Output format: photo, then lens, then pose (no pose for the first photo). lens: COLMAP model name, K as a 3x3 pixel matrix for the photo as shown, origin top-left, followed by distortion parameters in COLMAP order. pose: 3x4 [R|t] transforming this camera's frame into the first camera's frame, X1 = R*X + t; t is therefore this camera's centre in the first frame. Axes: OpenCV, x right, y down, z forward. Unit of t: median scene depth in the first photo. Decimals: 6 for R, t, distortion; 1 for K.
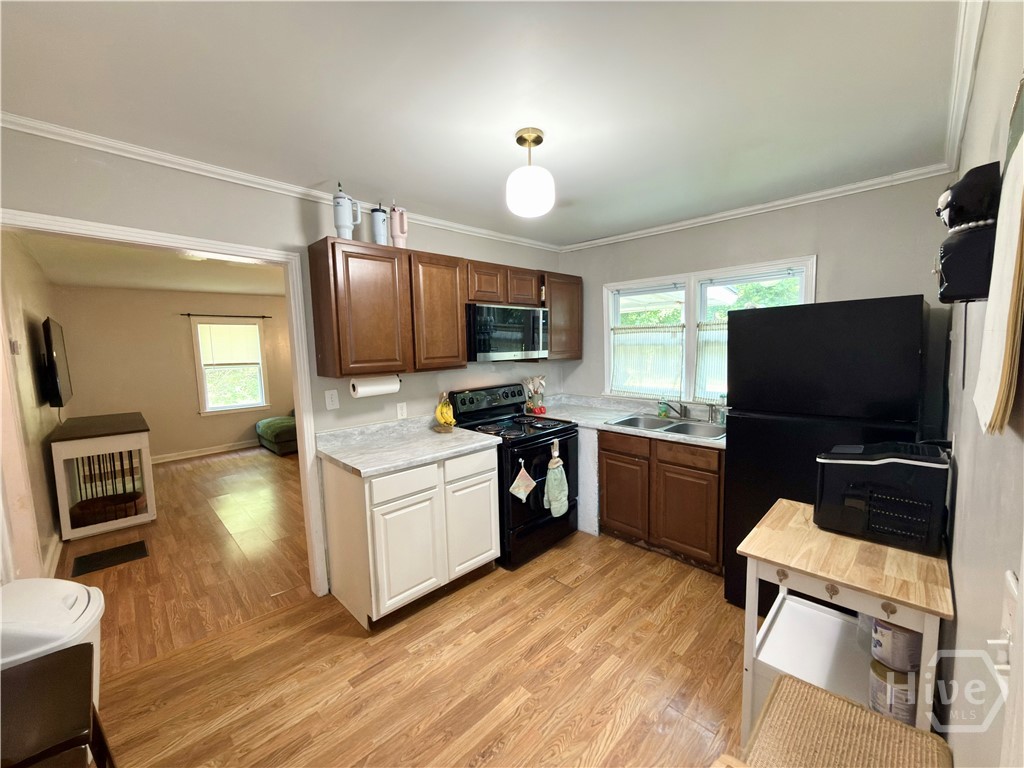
lens RADIAL K [[406.5, 0, 512.0], [0, 406.5, 384.0], [0, 0, 1]] dist [-0.003146, -0.000074]
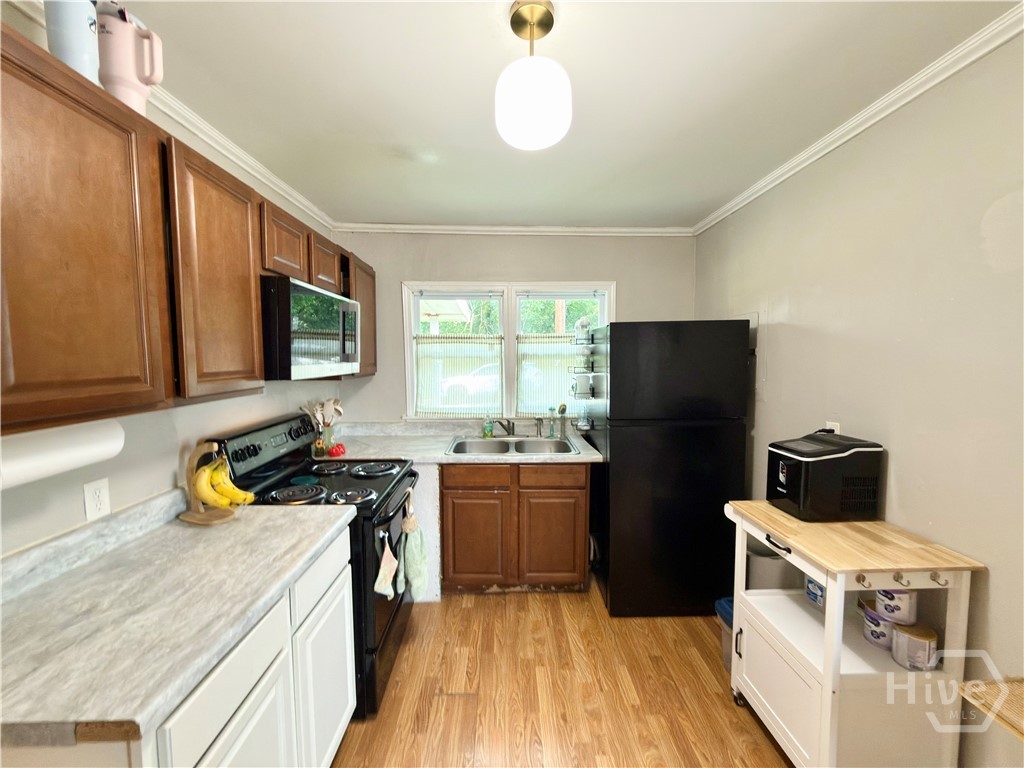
lens RADIAL K [[407.4, 0, 512.0], [0, 407.4, 384.0], [0, 0, 1]] dist [0.002251, -0.000089]
pose [[0.686640, -0.029667, 0.726392, -0.295684], [0.059582, 0.998102, -0.015558, -0.023568], [-0.724552, 0.053963, 0.687104, 0.406243]]
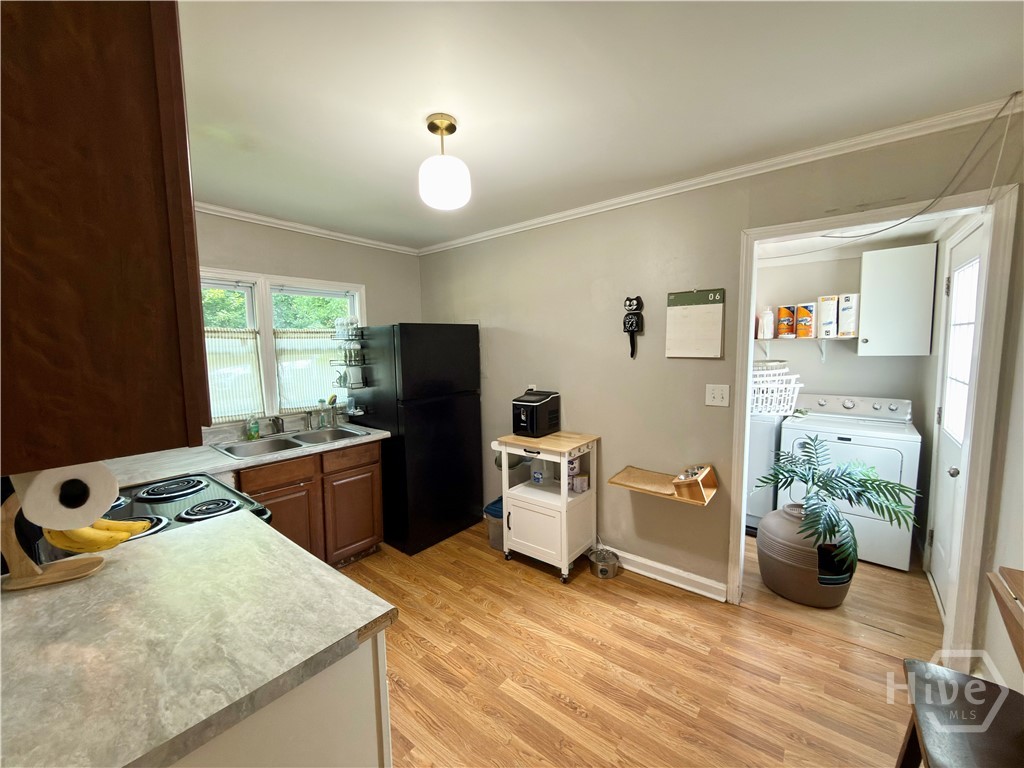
lens RADIAL K [[407.4, 0, 512.0], [0, 407.4, 384.0], [0, 0, 1]] dist [0.002251, -0.000089]
pose [[-0.110861, -0.068506, 0.991472, -0.623207], [0.116041, 0.989905, 0.081373, -0.045966], [-0.987038, 0.124073, -0.101793, 0.661368]]
